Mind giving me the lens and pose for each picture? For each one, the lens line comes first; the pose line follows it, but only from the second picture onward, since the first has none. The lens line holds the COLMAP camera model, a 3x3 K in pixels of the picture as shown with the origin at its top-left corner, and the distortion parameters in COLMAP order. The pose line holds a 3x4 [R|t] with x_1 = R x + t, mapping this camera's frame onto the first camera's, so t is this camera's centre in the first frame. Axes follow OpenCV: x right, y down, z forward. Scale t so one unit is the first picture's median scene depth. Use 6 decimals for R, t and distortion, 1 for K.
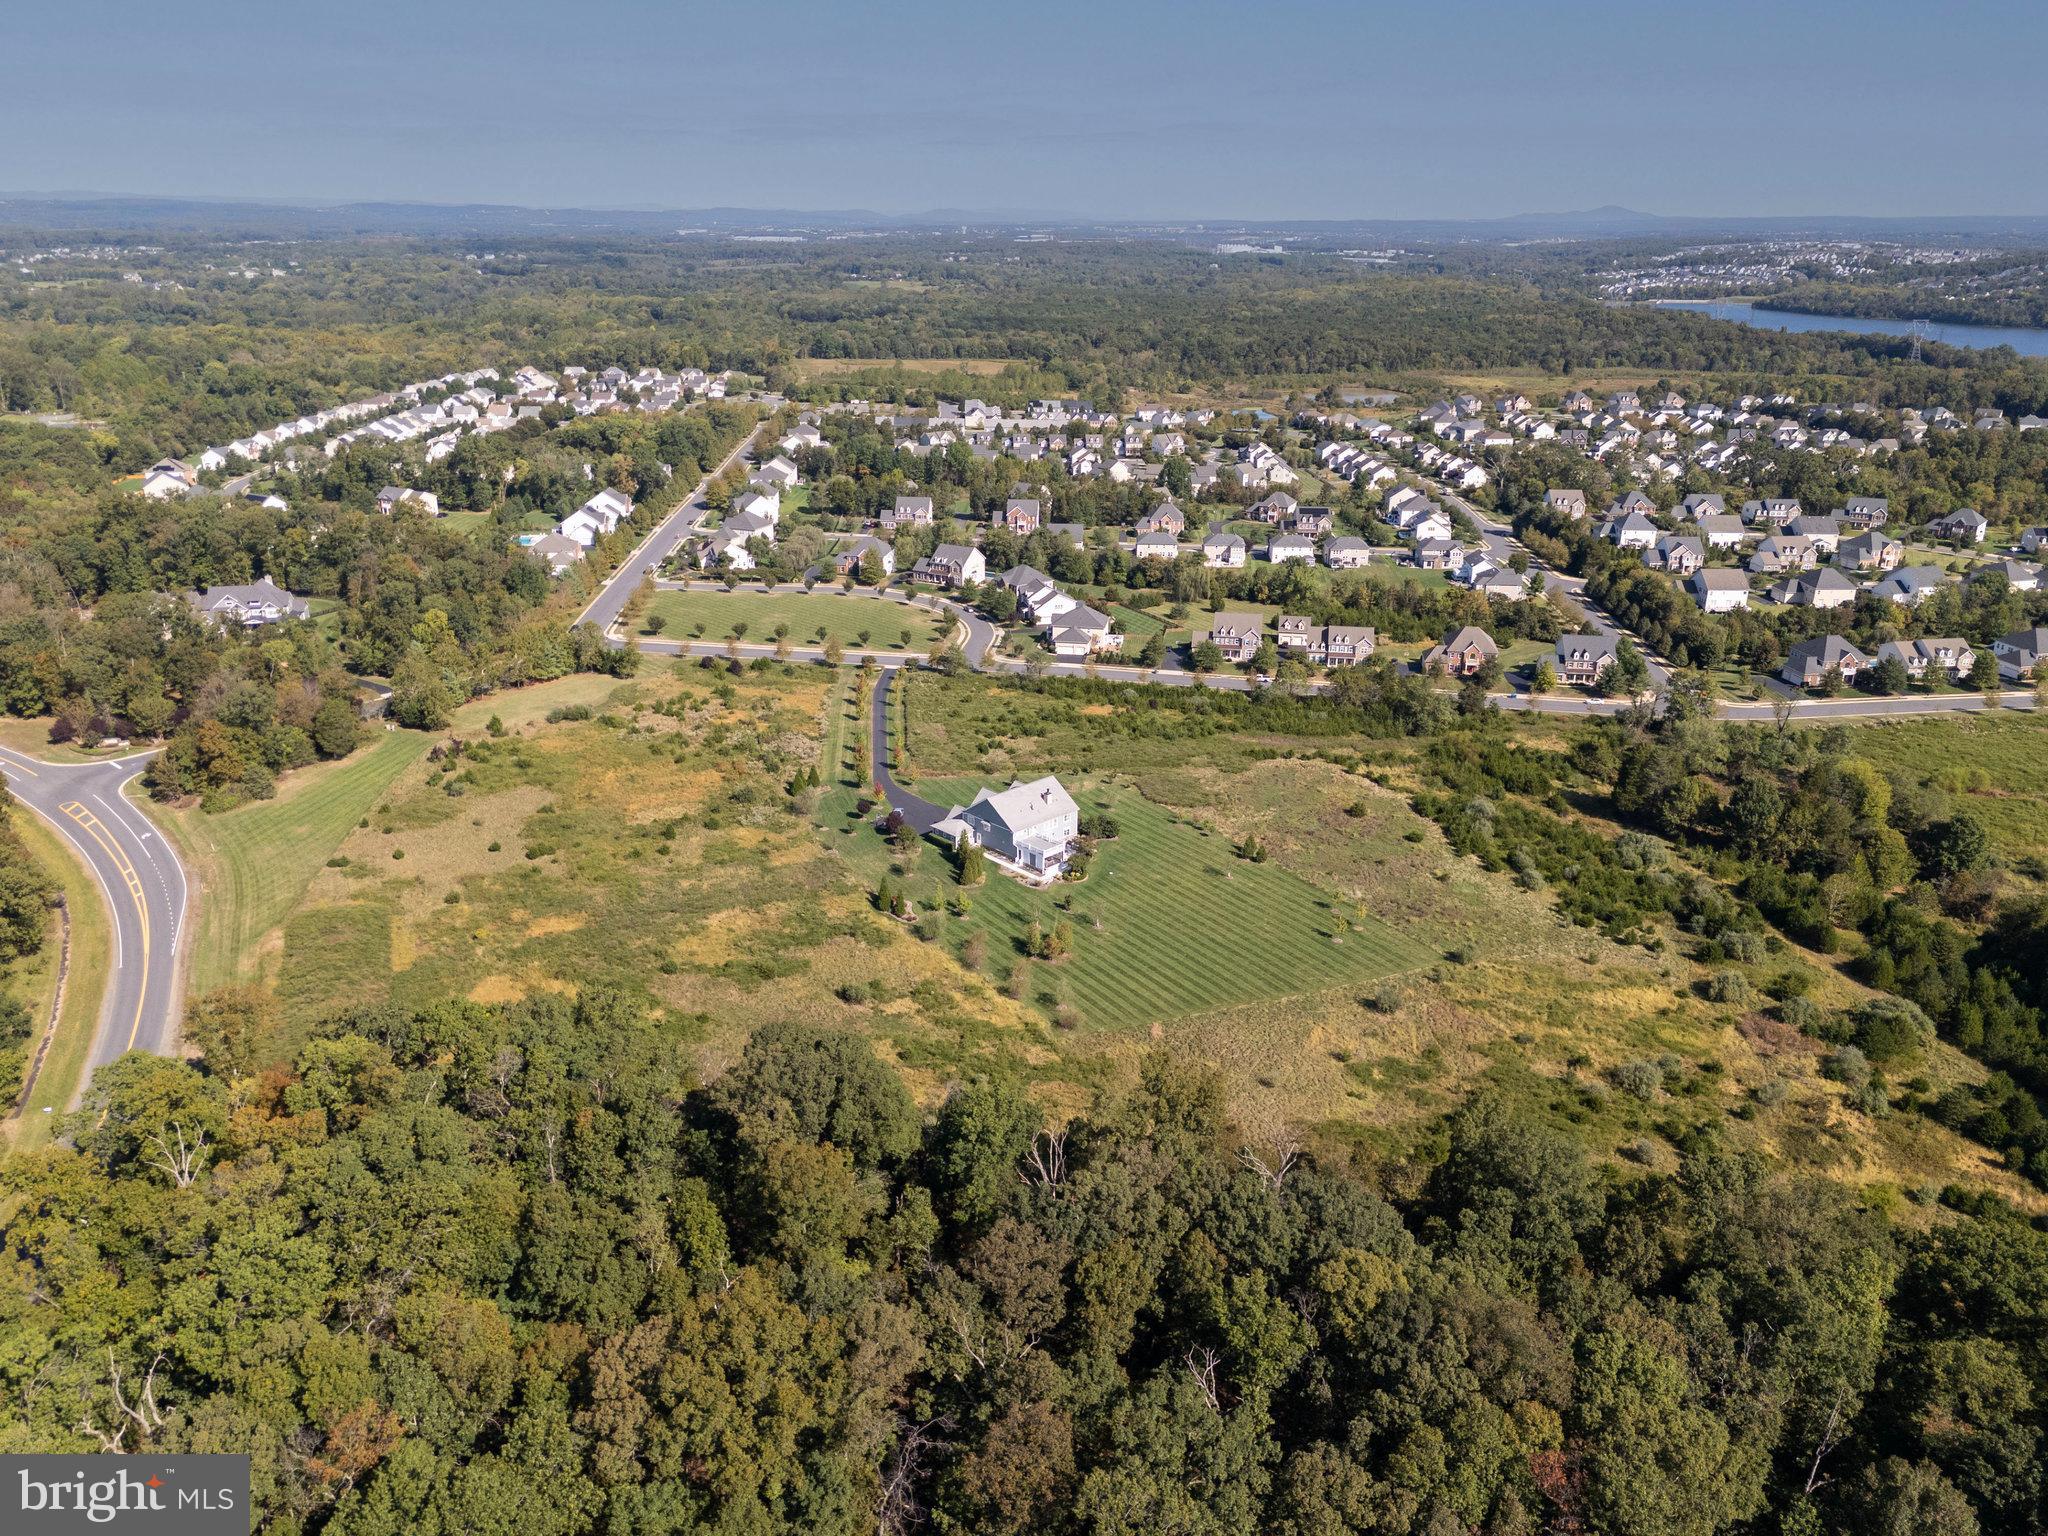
lens RADIAL K [[1488.0, 0, 1024.0], [0, 1488.0, 768.0], [0, 0, 1]] dist [0.066972, -0.066502]
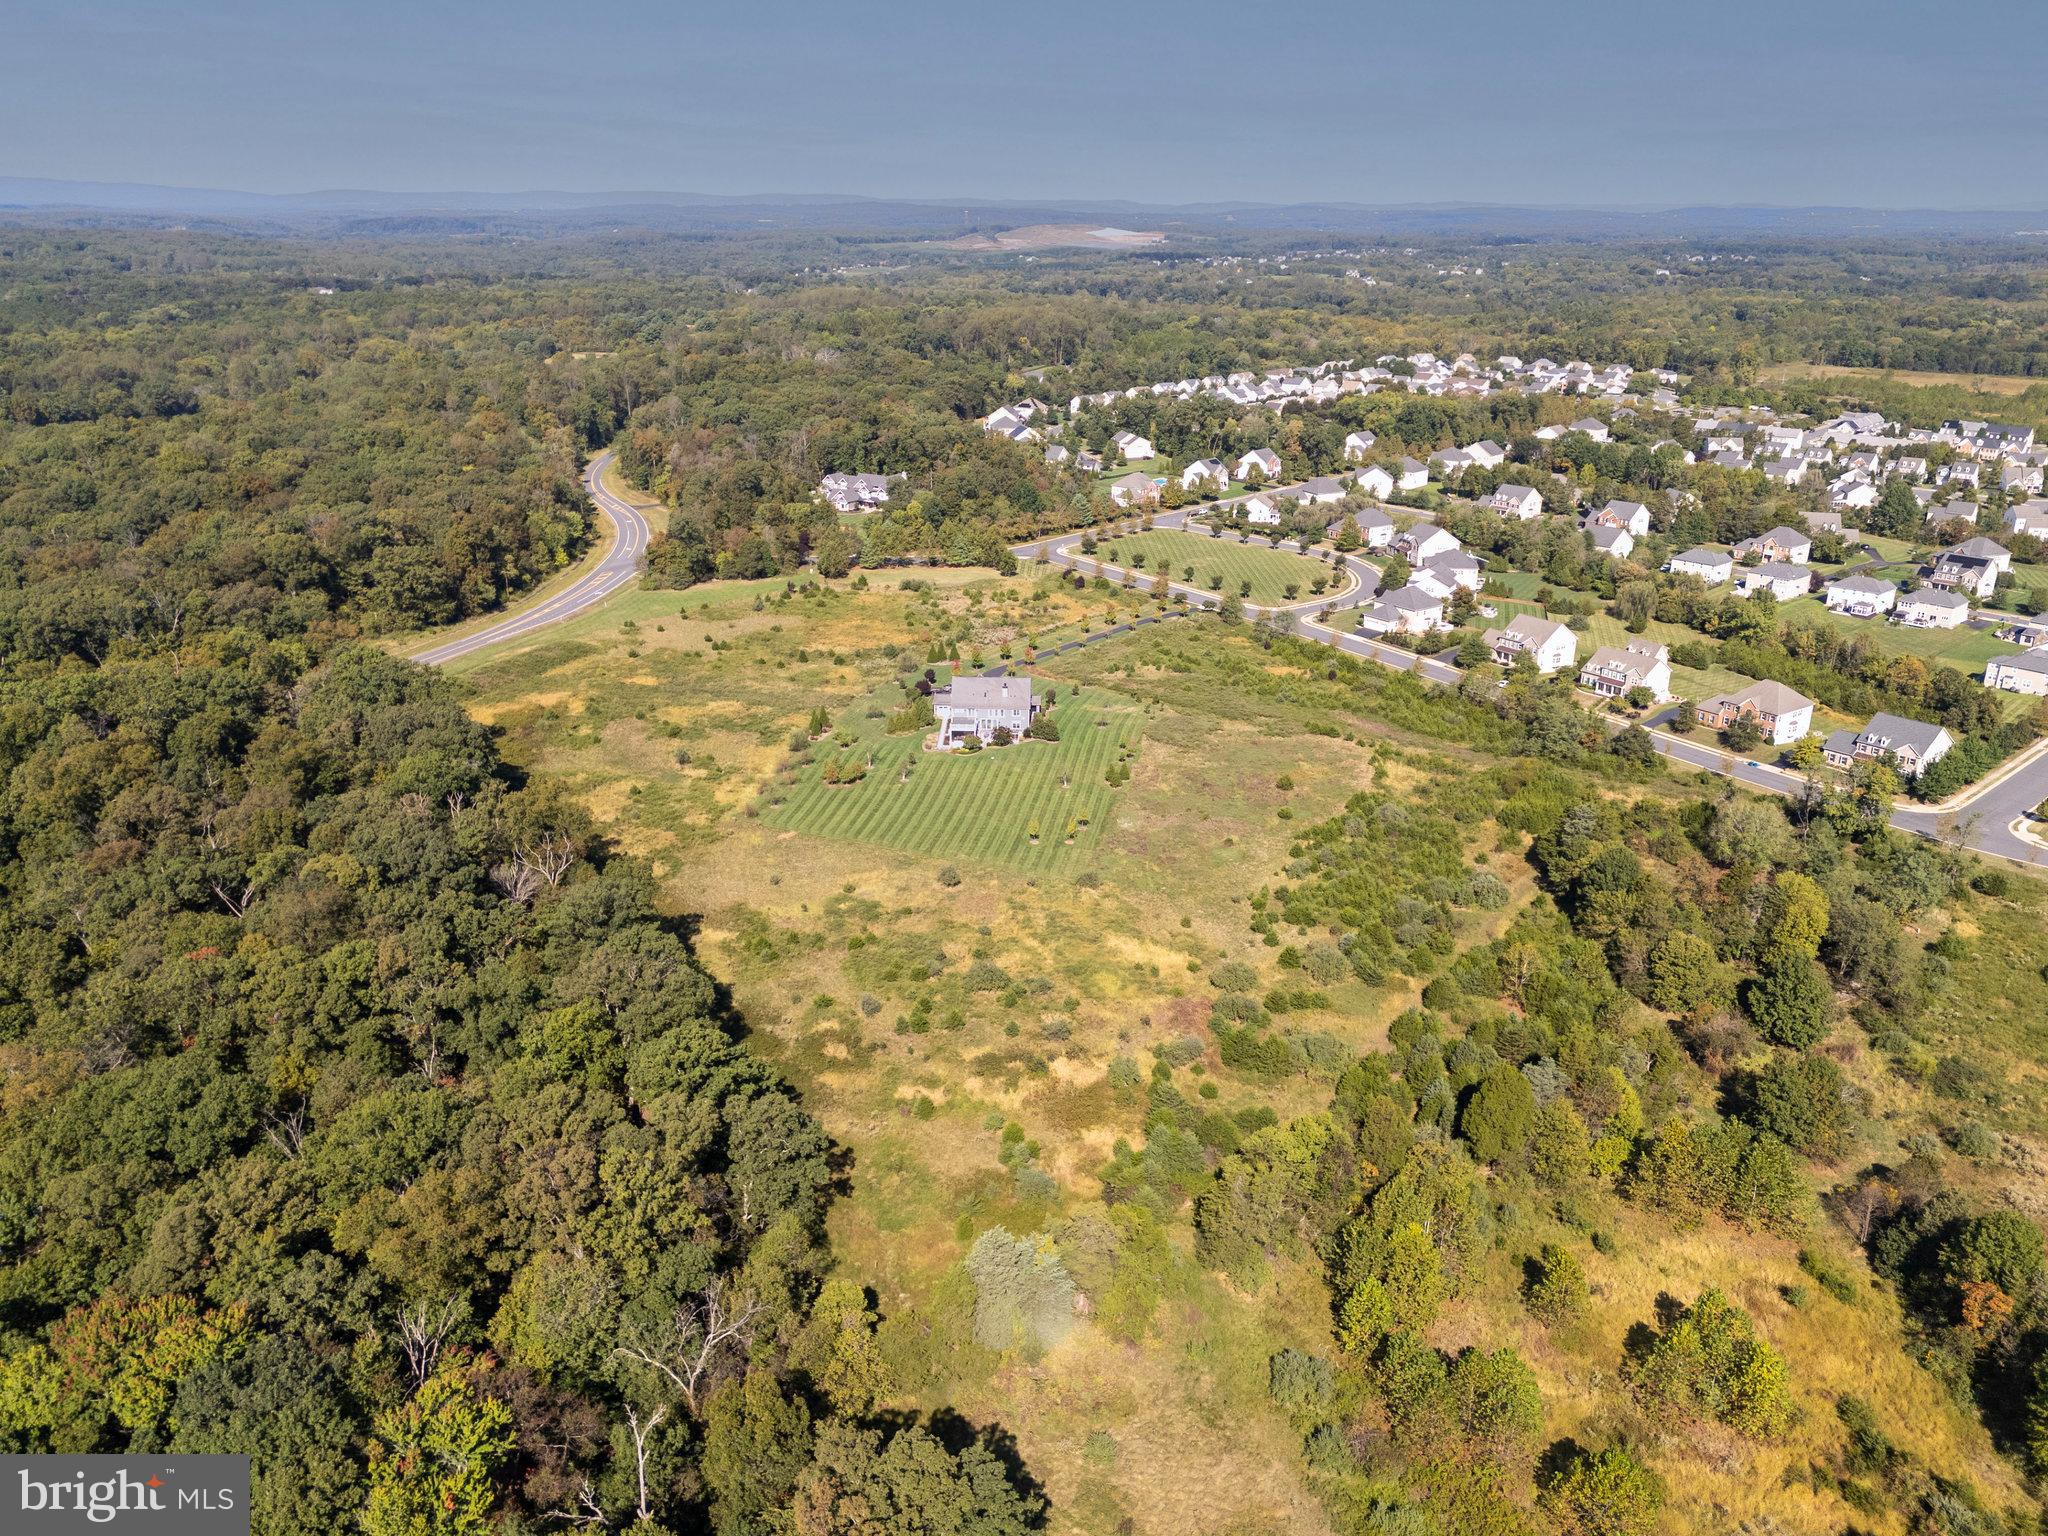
lens RADIAL K [[1488.0, 0, 1024.0], [0, 1488.0, 768.0], [0, 0, 1]] dist [0.066972, -0.066502]
pose [[0.710672, 0.244326, -0.659735, 0.650965], [-0.245545, 0.964928, 0.092849, -0.026970], [0.659282, 0.096009, 0.745741, 0.121862]]
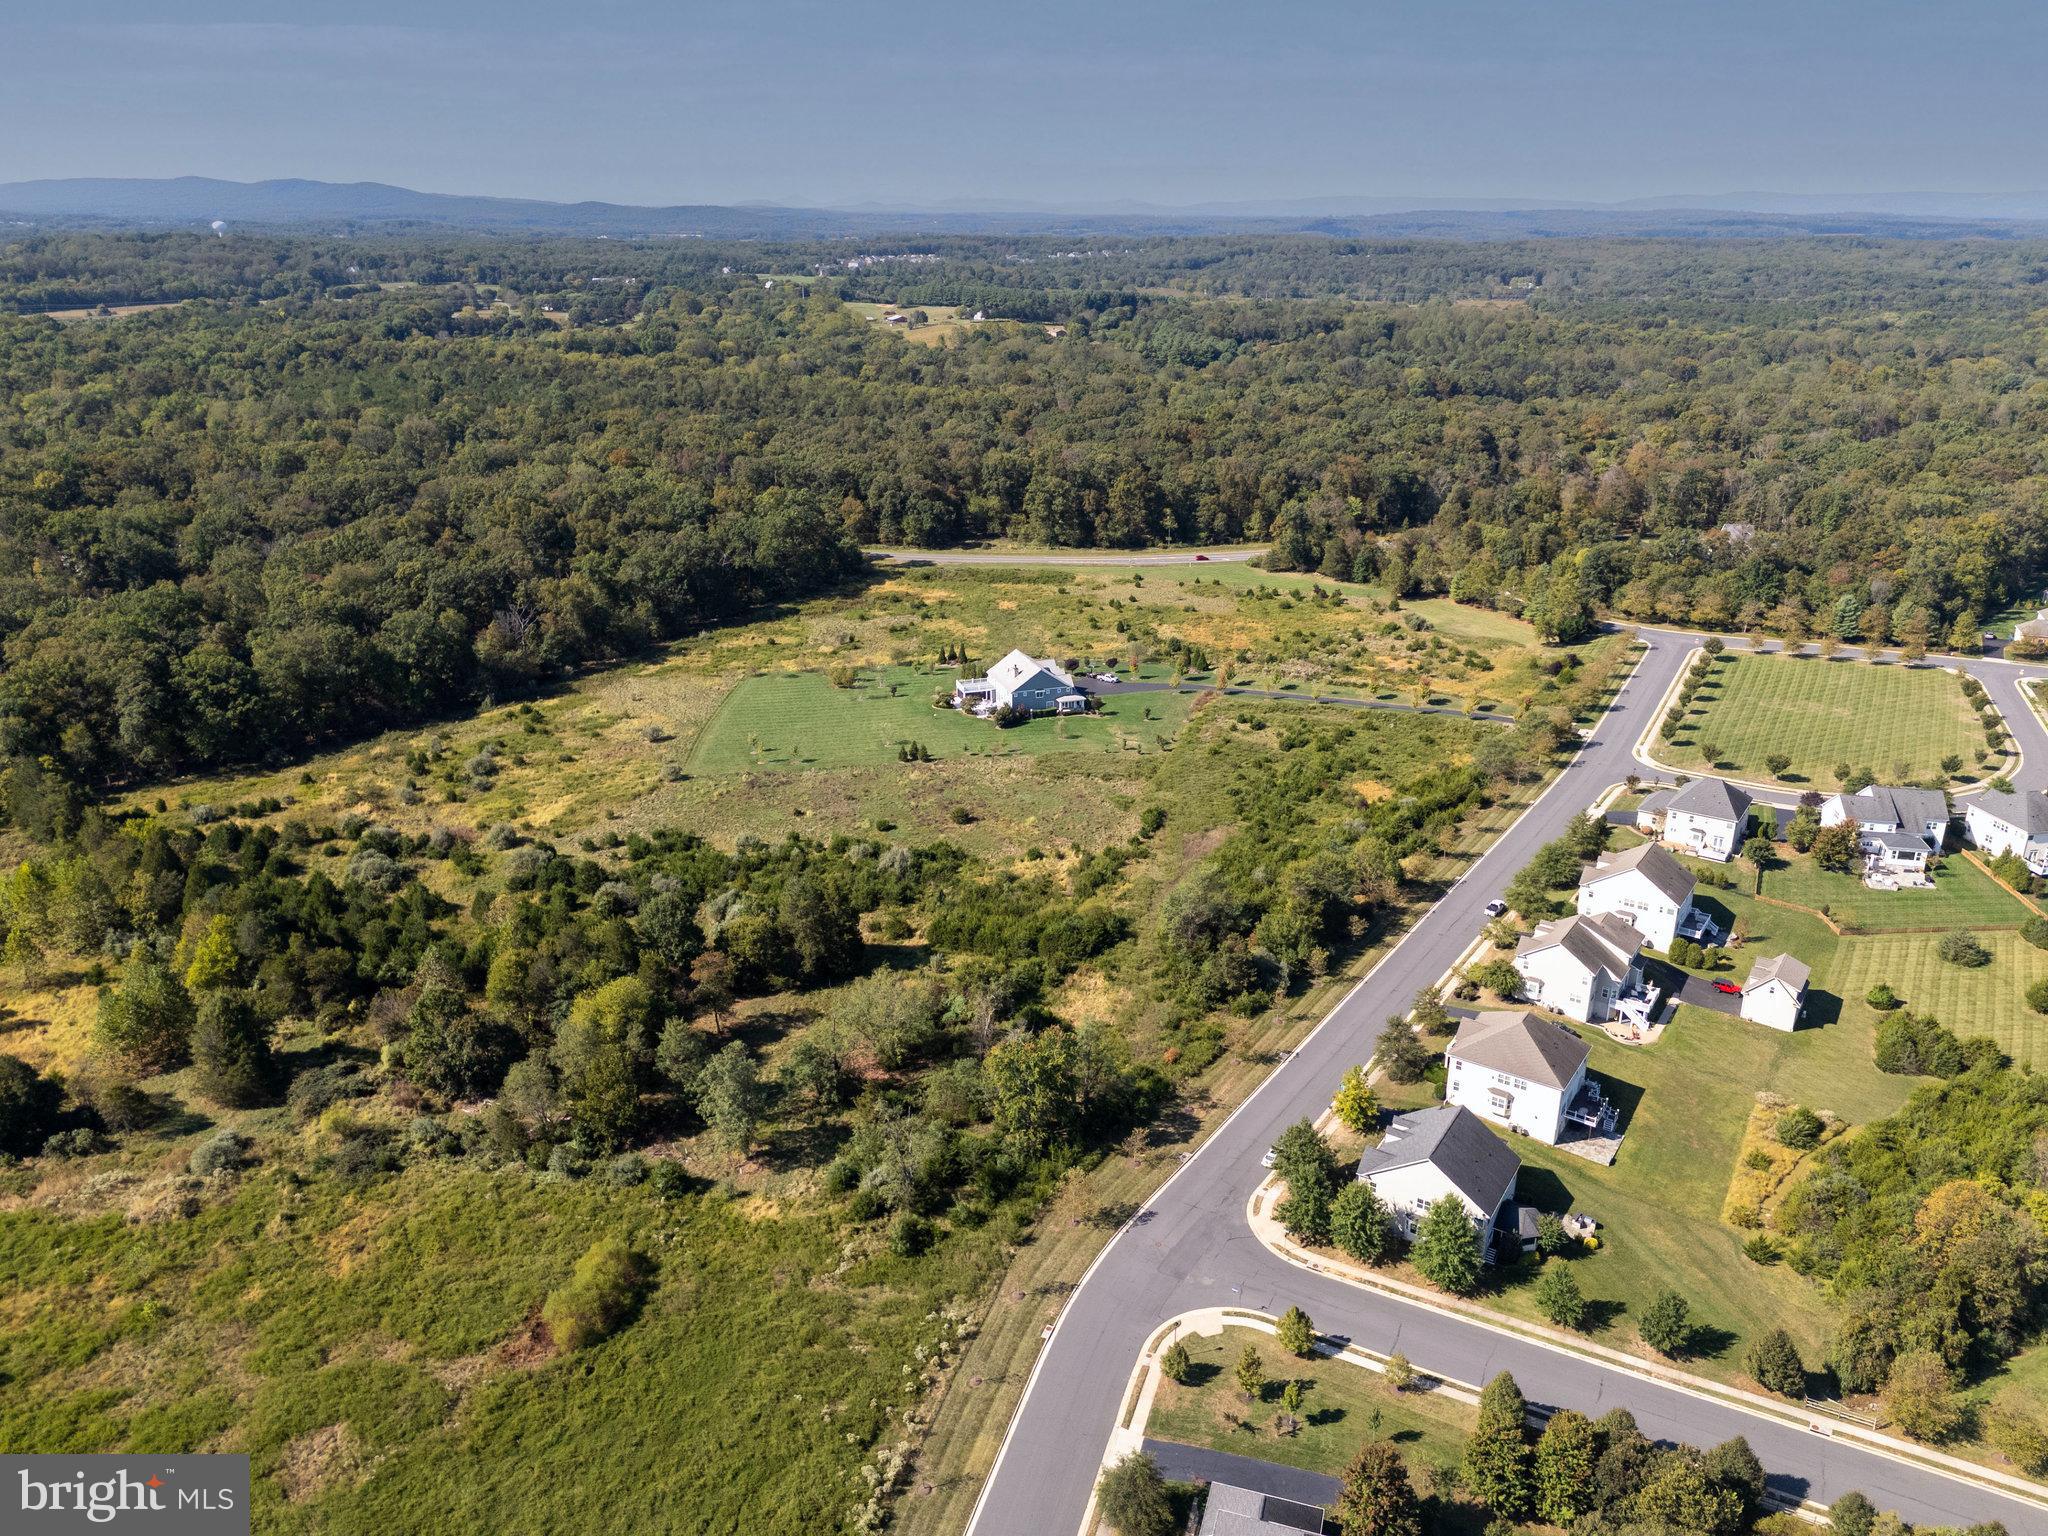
lens RADIAL K [[1459.5, 0, 1024.0], [0, 1459.5, 768.0], [0, 0, 1]] dist [0.119476, -0.266736]
pose [[-0.408157, 0.317108, -0.856067, 0.858955], [-0.319481, 0.828819, 0.459338, -0.377753], [0.855184, 0.460979, -0.236978, 1.071257]]
